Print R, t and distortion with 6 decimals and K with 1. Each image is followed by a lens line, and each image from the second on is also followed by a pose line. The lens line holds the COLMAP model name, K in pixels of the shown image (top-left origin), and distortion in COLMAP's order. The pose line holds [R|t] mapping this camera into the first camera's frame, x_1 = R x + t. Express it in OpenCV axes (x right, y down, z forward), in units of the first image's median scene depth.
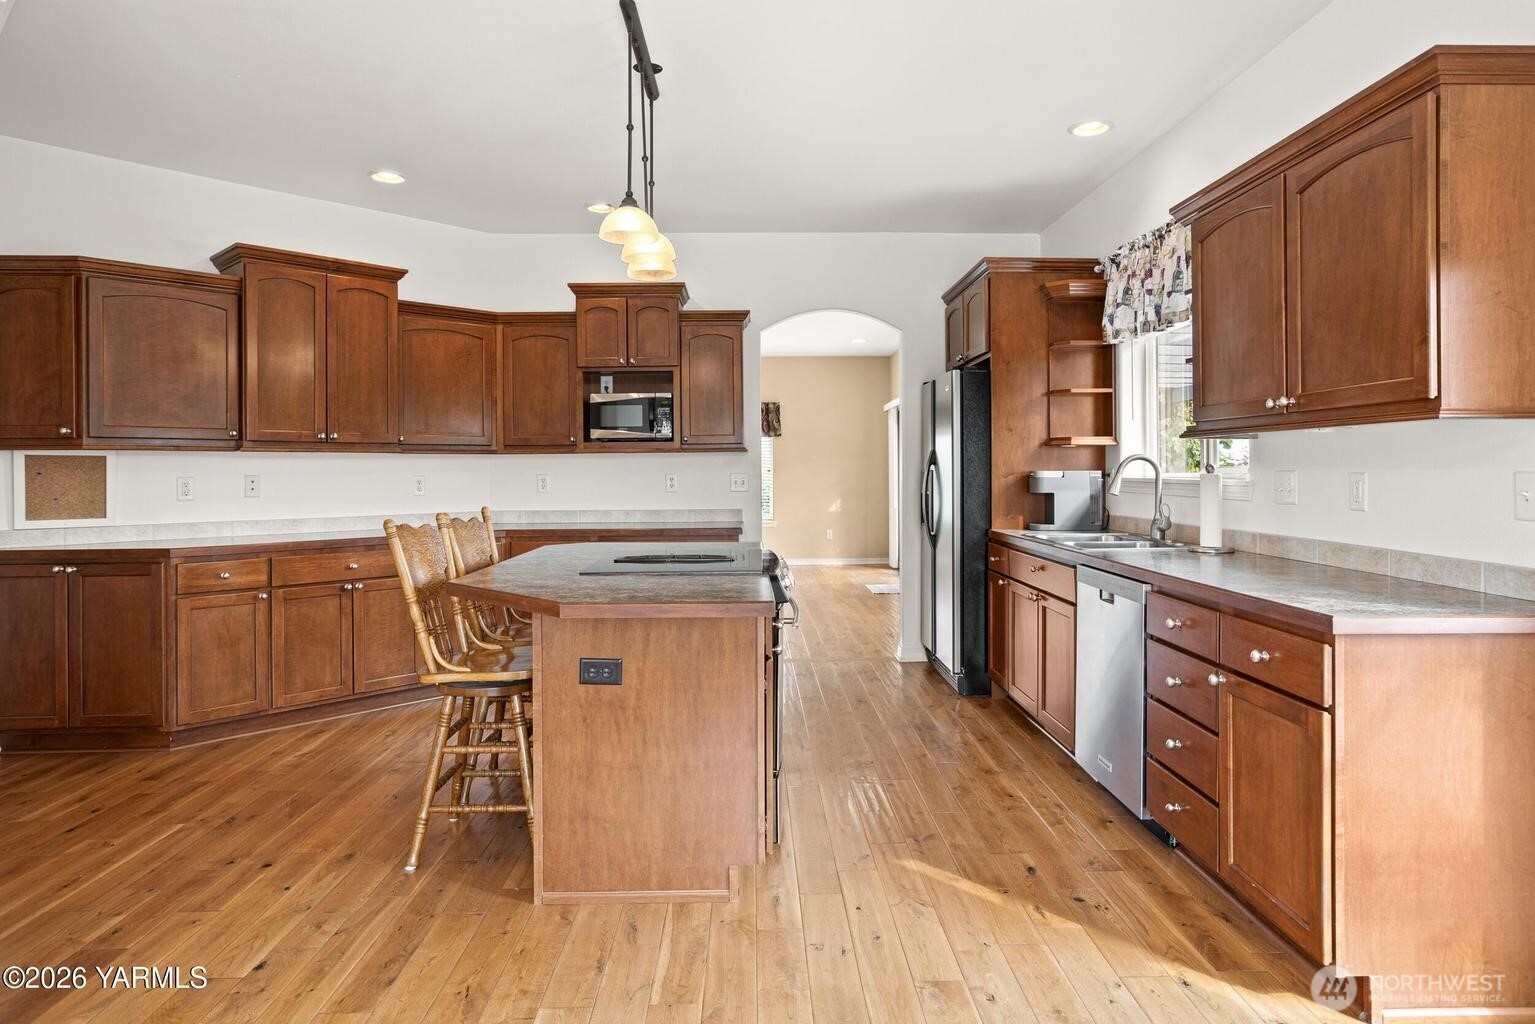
lens RADIAL K [[928.2, 0, 771.9], [0, 928.2, 469.5], [0, 0, 1]] dist [-0.025136, 0.003487]
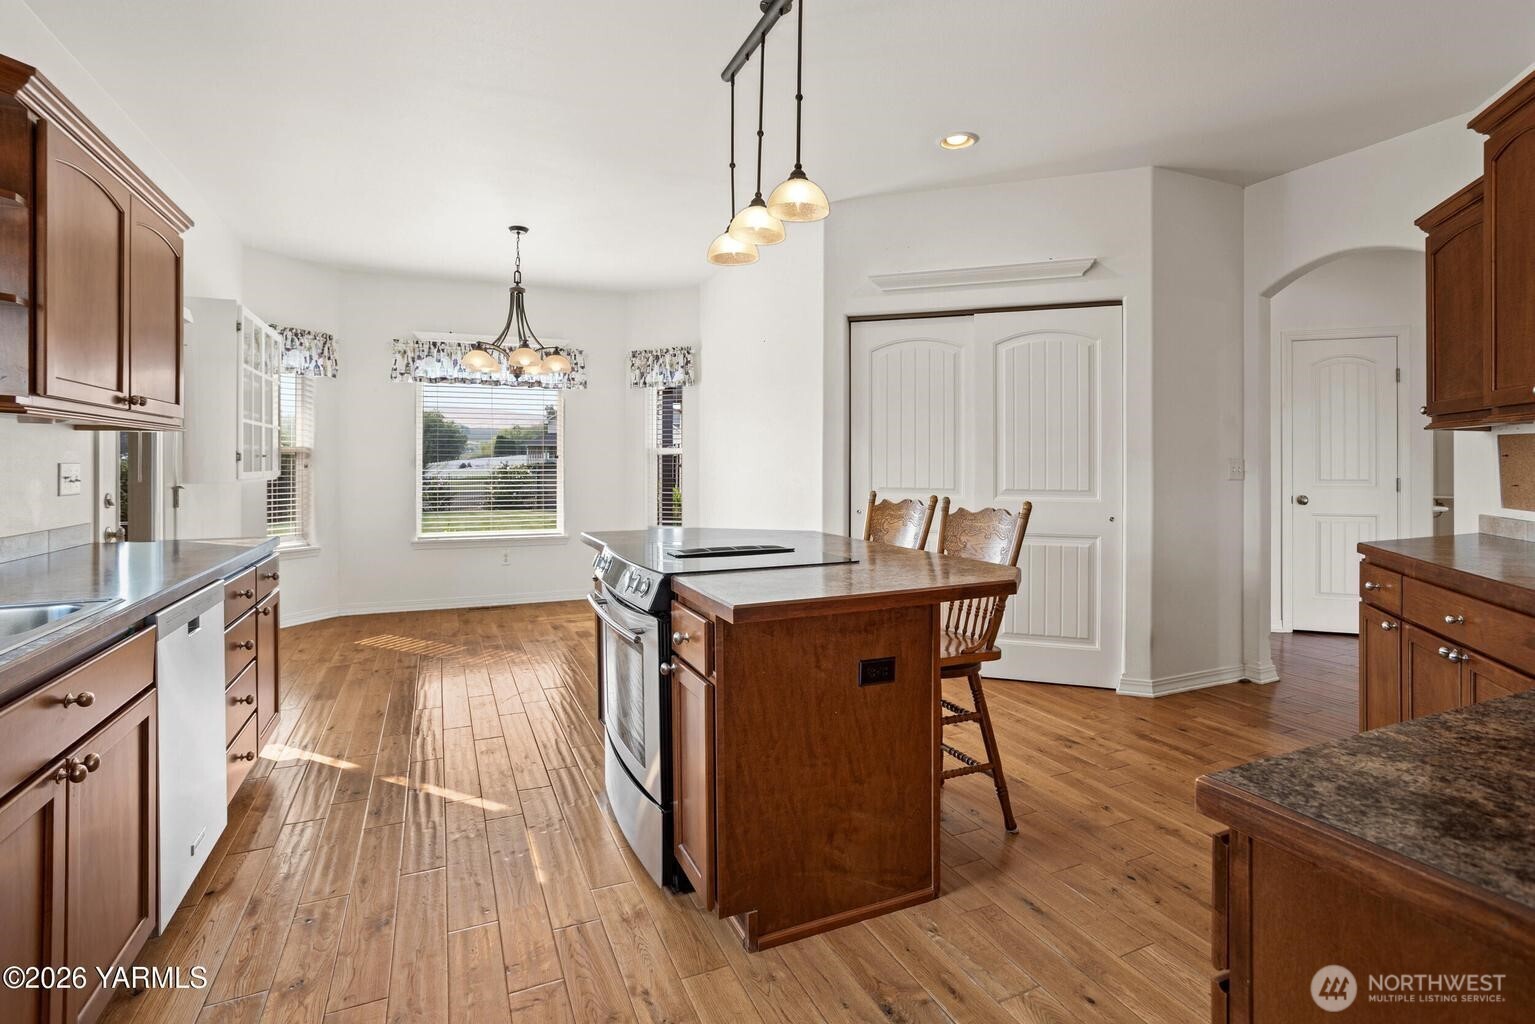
lens RADIAL K [[734.4, 0, 776.6], [0, 734.4, 472.9], [0, 0, 1]] dist [-0.023819, 0.000576]
pose [[-0.918272, 0.014624, -0.395679, 0.102538], [0.007639, 0.999786, 0.019223, 0.001939], [0.395876, 0.014630, -0.918188, 1.172552]]
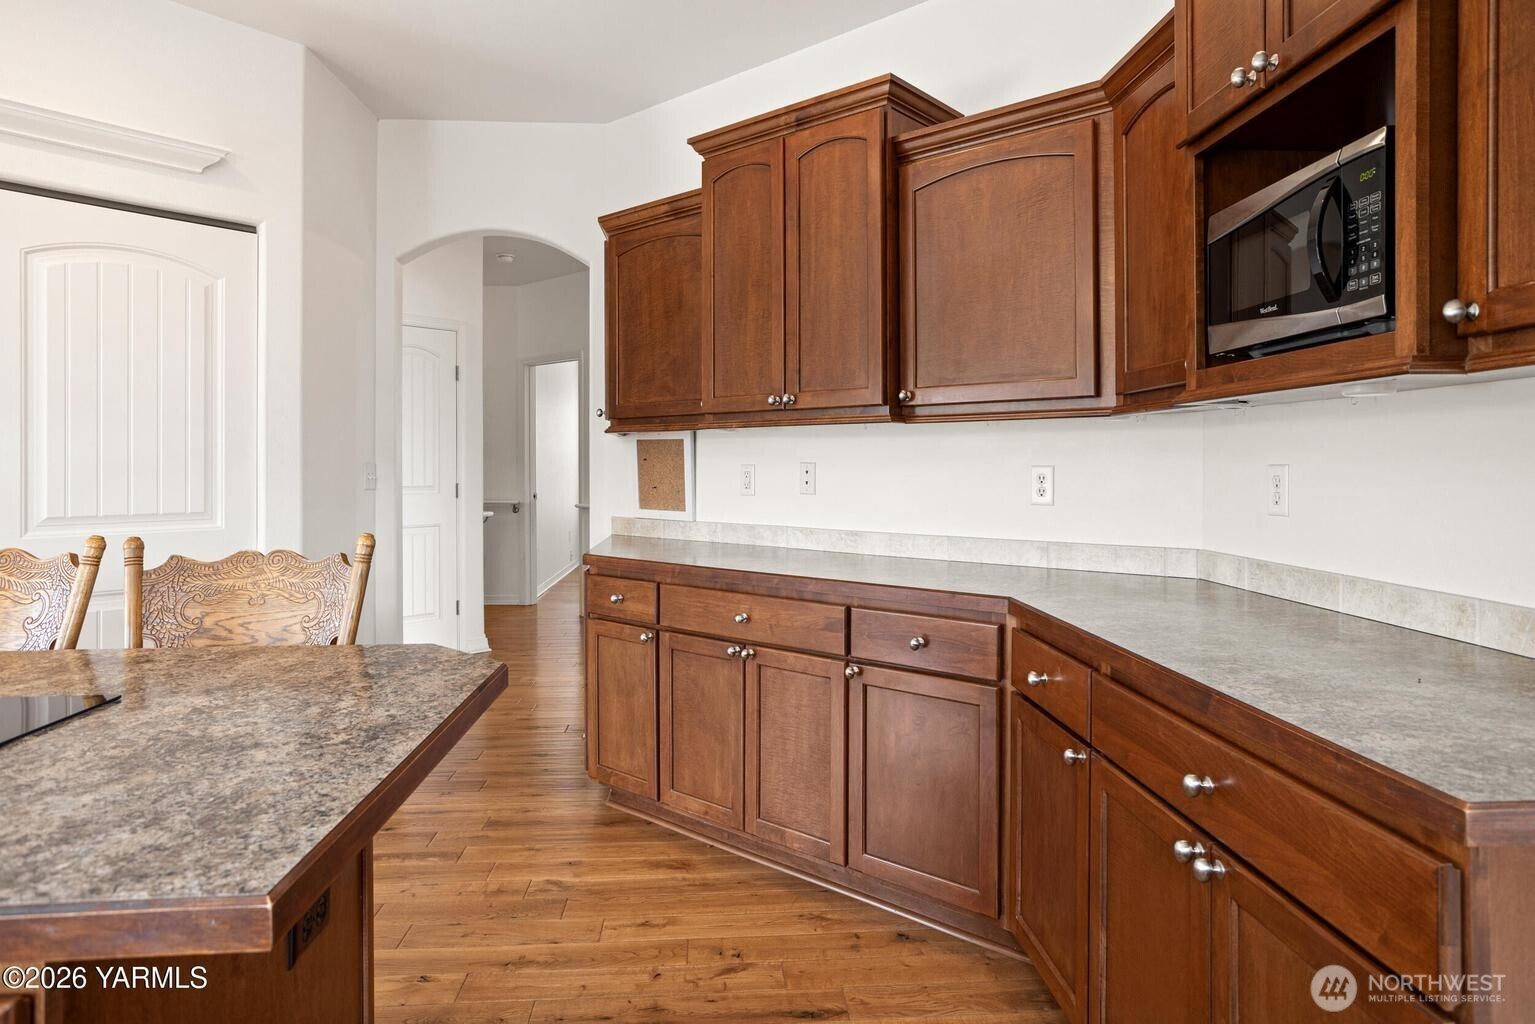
lens RADIAL K [[928.2, 0, 771.9], [0, 928.2, 469.5], [0, 0, 1]] dist [-0.025136, 0.003487]
pose [[0.047051, 0.013989, -0.998795, 0.132043], [0.002322, 0.999898, 0.014114, 0.001300], [0.998890, -0.002983, 0.047014, 0.934774]]
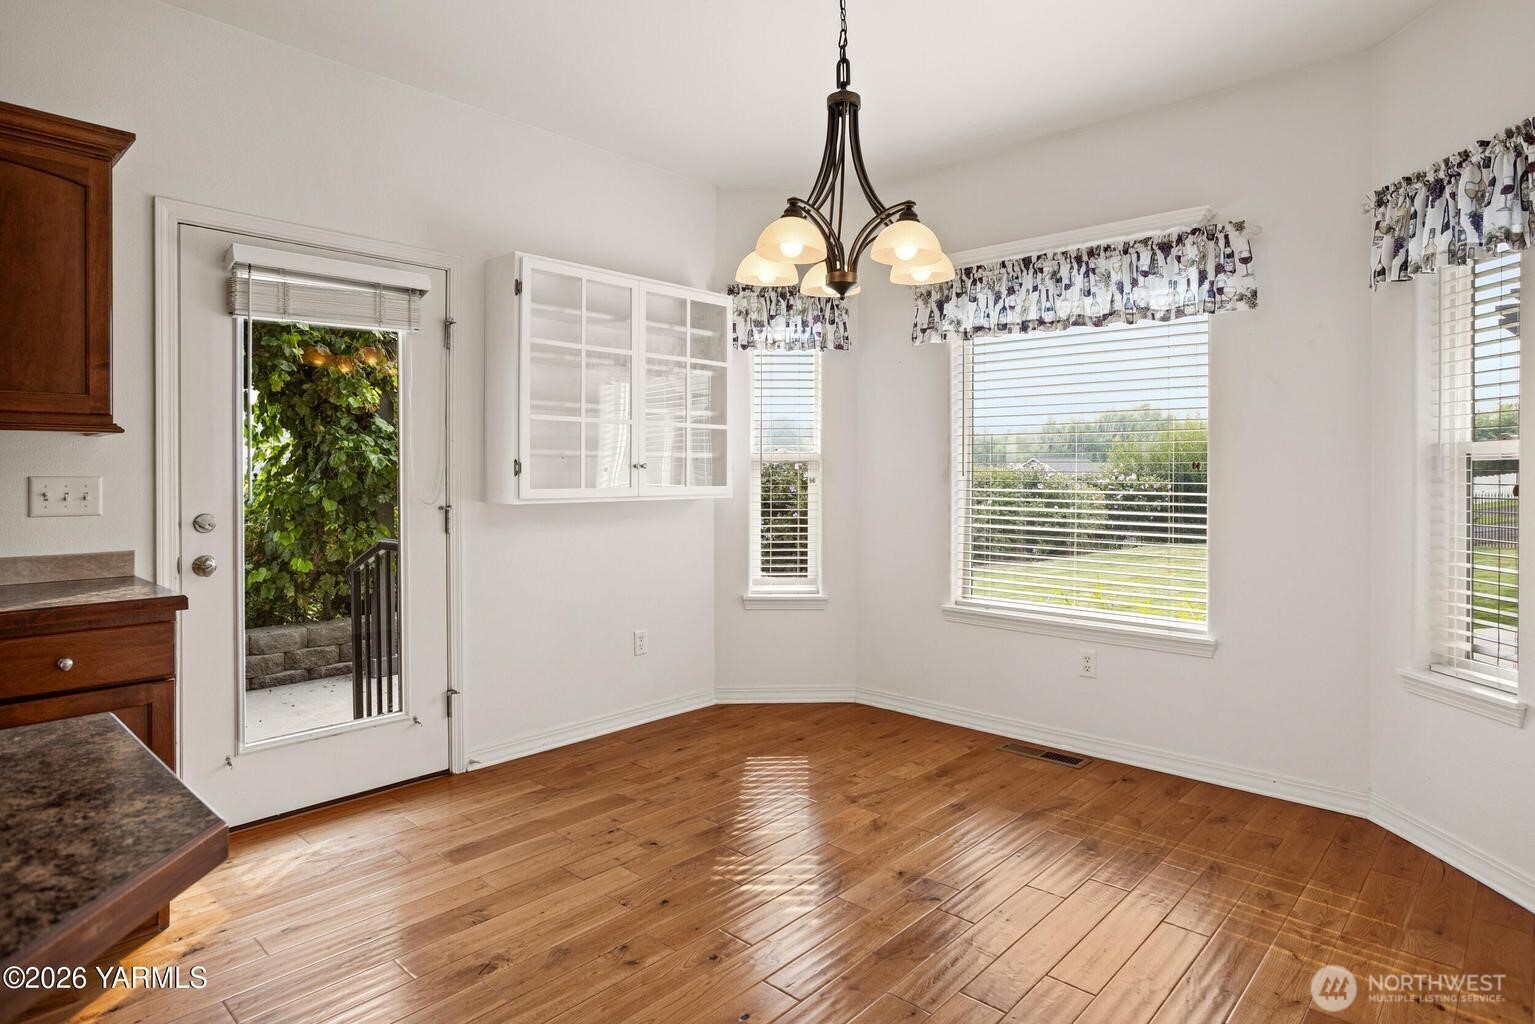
lens RADIAL K [[857.7, 0, 794.5], [0, 857.7, 475.2], [0, 0, 1]] dist [-0.052646, 0.032843]
pose [[-0.729835, 0.002913, 0.683617, -0.305106], [0.003913, 0.999992, -0.000083, 0.001802], [-0.683612, 0.002614, -0.729841, 0.528387]]
